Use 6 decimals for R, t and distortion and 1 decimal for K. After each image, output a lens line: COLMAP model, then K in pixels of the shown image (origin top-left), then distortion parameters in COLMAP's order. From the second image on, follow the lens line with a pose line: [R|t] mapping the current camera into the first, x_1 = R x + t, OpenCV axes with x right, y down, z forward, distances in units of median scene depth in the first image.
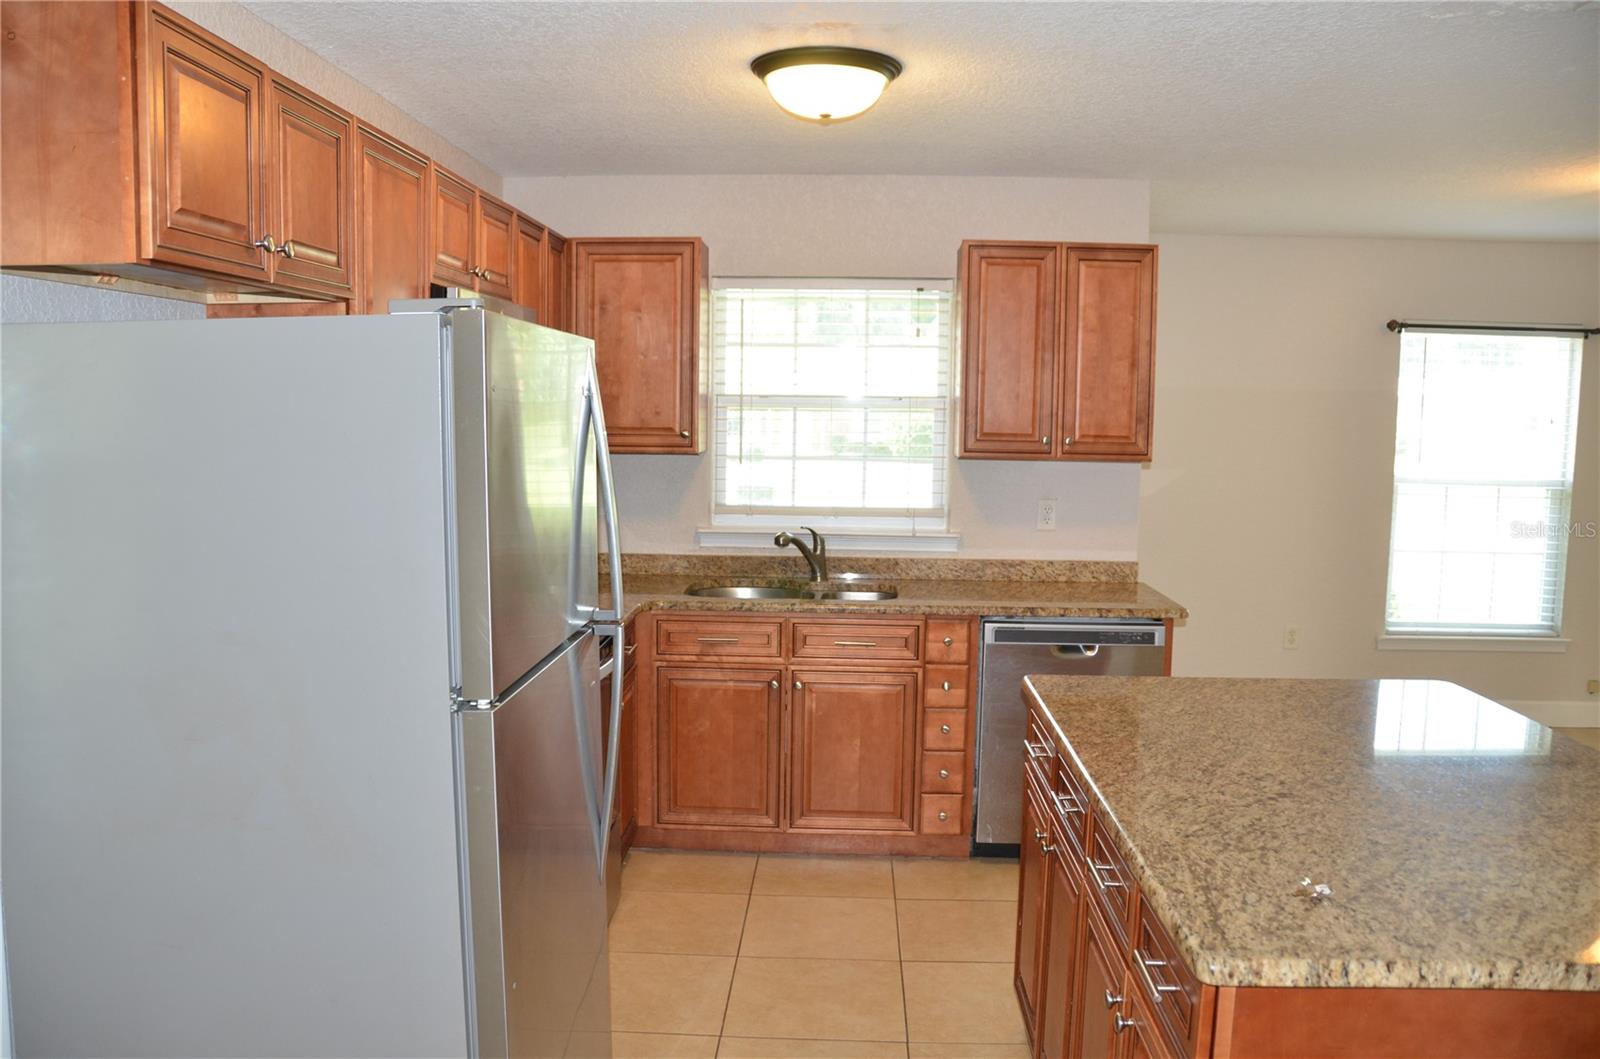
lens RADIAL K [[1243.8, 0, 793.3], [0, 1243.8, 535.9], [0, 0, 1]] dist [-0.167522, 0.130660]
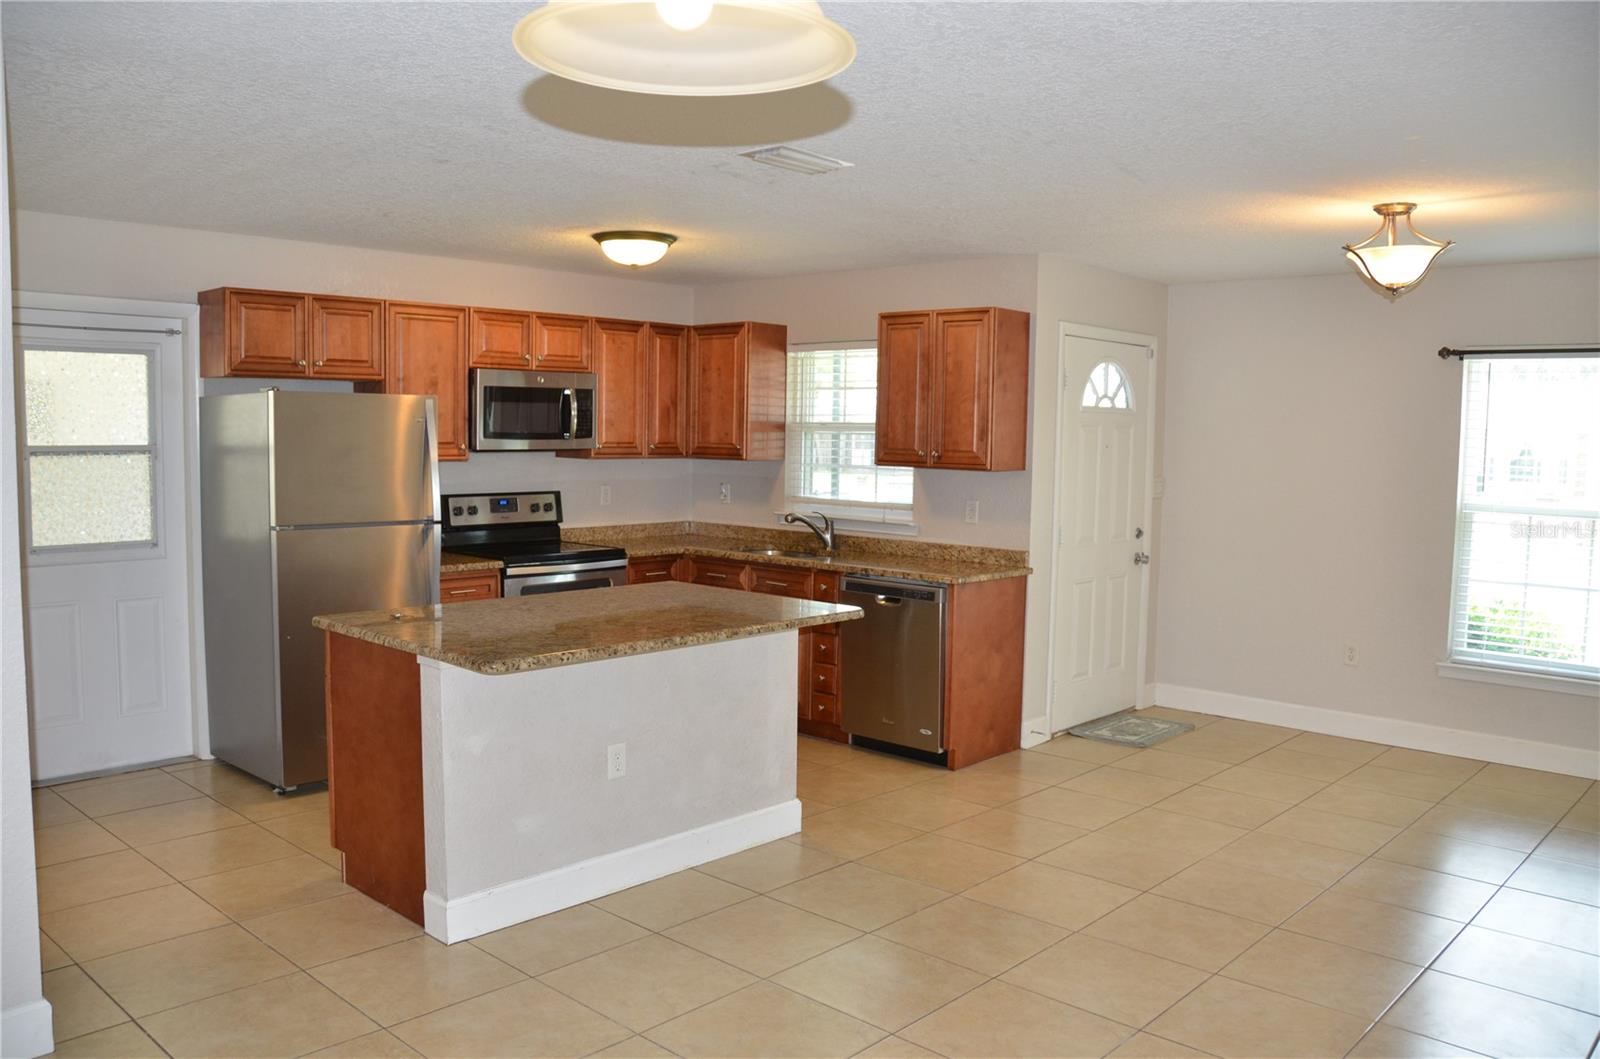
lens RADIAL K [[1243.8, 0, 793.3], [0, 1243.8, 535.9], [0, 0, 1]] dist [-0.167522, 0.130660]
pose [[0.763677, 0.054346, -0.643307, 0.989555], [-0.074626, 0.997202, -0.004347, 0.031241], [0.641271, 0.051327, 0.765596, -0.152295]]
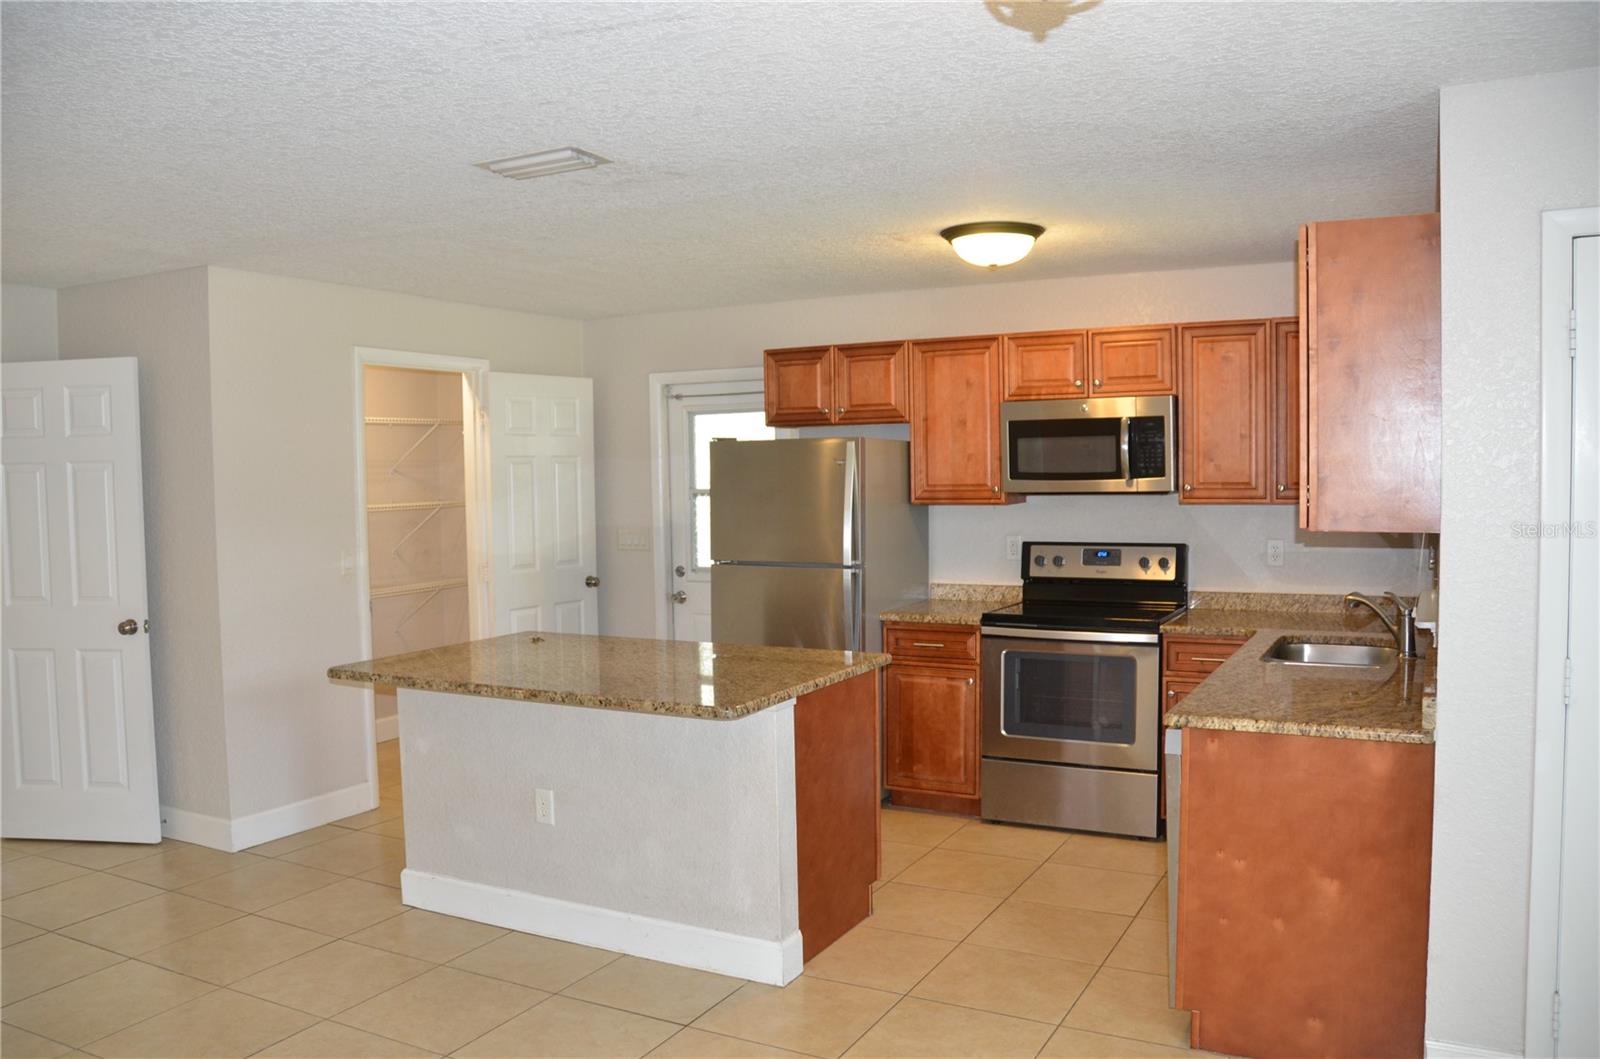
lens RADIAL K [[1243.8, 0, 793.3], [0, 1243.8, 535.9], [0, 0, 1]] dist [-0.167522, 0.130660]
pose [[-0.429006, 0.041589, -0.902344, 1.043881], [-0.084952, 0.992655, 0.086141, -0.092098], [0.899298, 0.113610, -0.422321, 1.026089]]
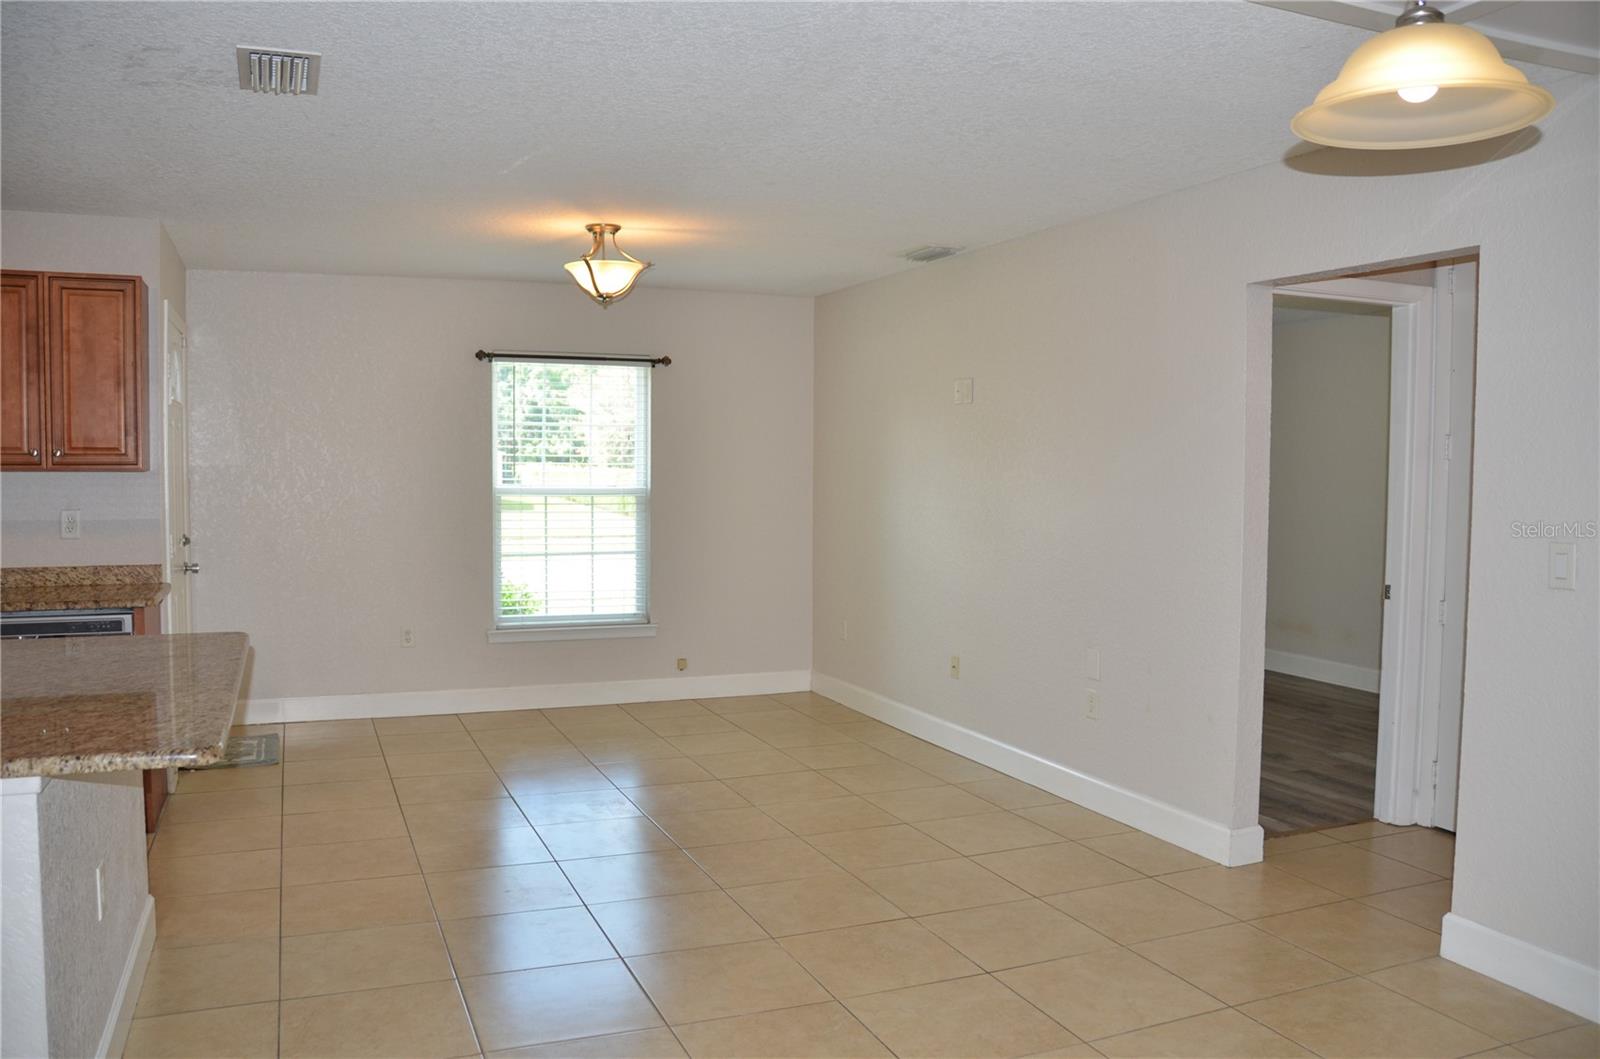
lens RADIAL K [[1243.8, 0, 793.3], [0, 1243.8, 535.9], [0, 0, 1]] dist [-0.167522, 0.130660]
pose [[0.905845, -0.032230, 0.422382, 0.365769], [0.049732, 0.998297, -0.030481, 0.061025], [-0.420680, 0.048617, 0.905905, -0.227467]]
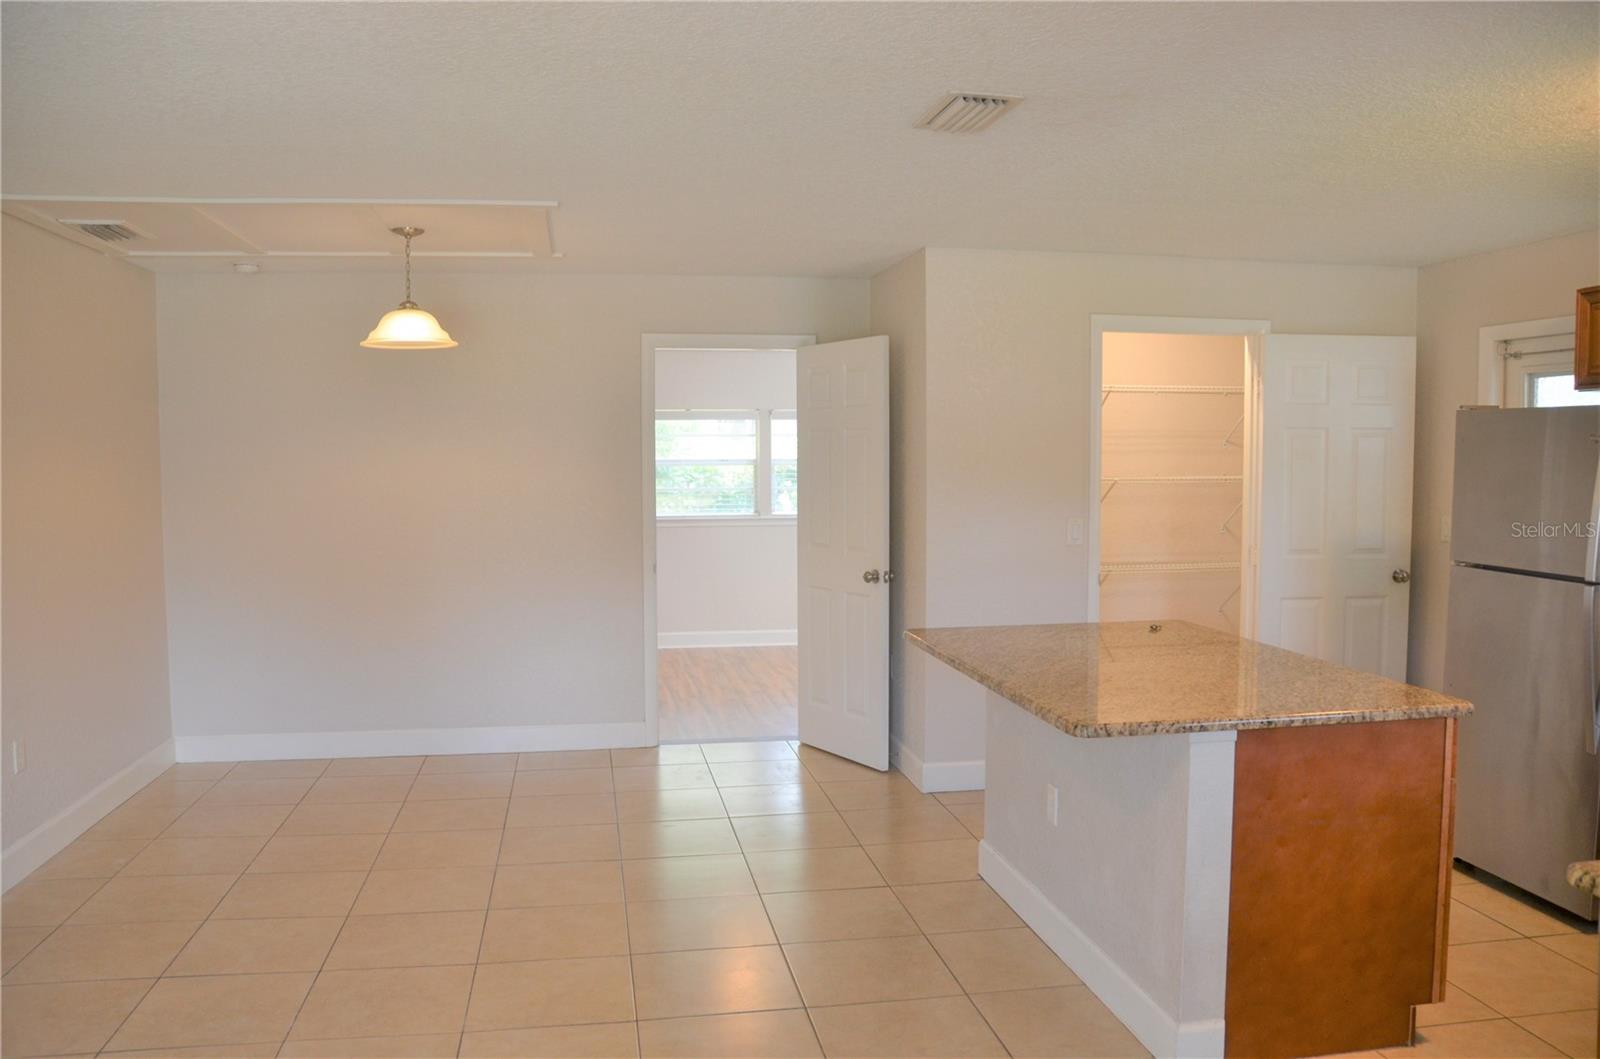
lens RADIAL K [[1243.8, 0, 793.3], [0, 1243.8, 535.9], [0, 0, 1]] dist [-0.167522, 0.130660]
pose [[-0.977310, 0.004692, -0.211764, 0.654743], [-0.030979, 0.985838, 0.164812, -0.114233], [0.209538, 0.167632, -0.963324, 1.247841]]
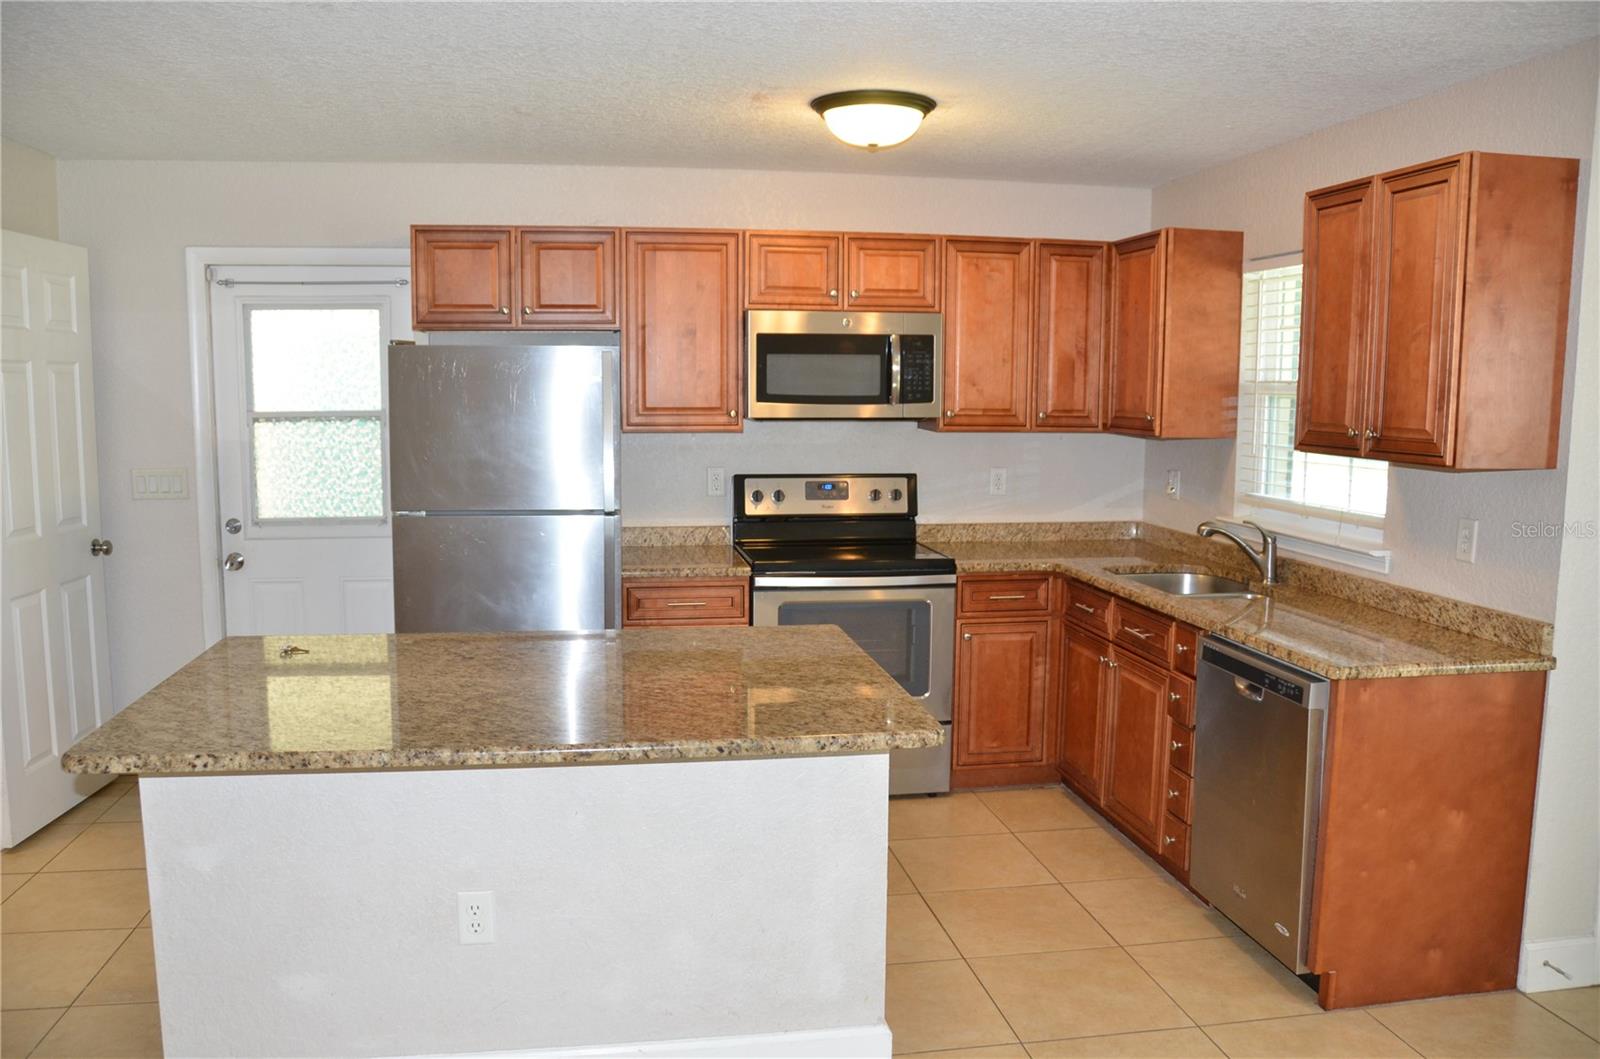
lens RADIAL K [[1243.8, 0, 793.3], [0, 1243.8, 535.9], [0, 0, 1]] dist [-0.167522, 0.130660]
pose [[0.210699, 0.106261, -0.971759, 0.872730], [-0.107156, 0.990595, 0.085086, -0.039764], [0.971660, 0.086202, 0.220104, 0.491885]]
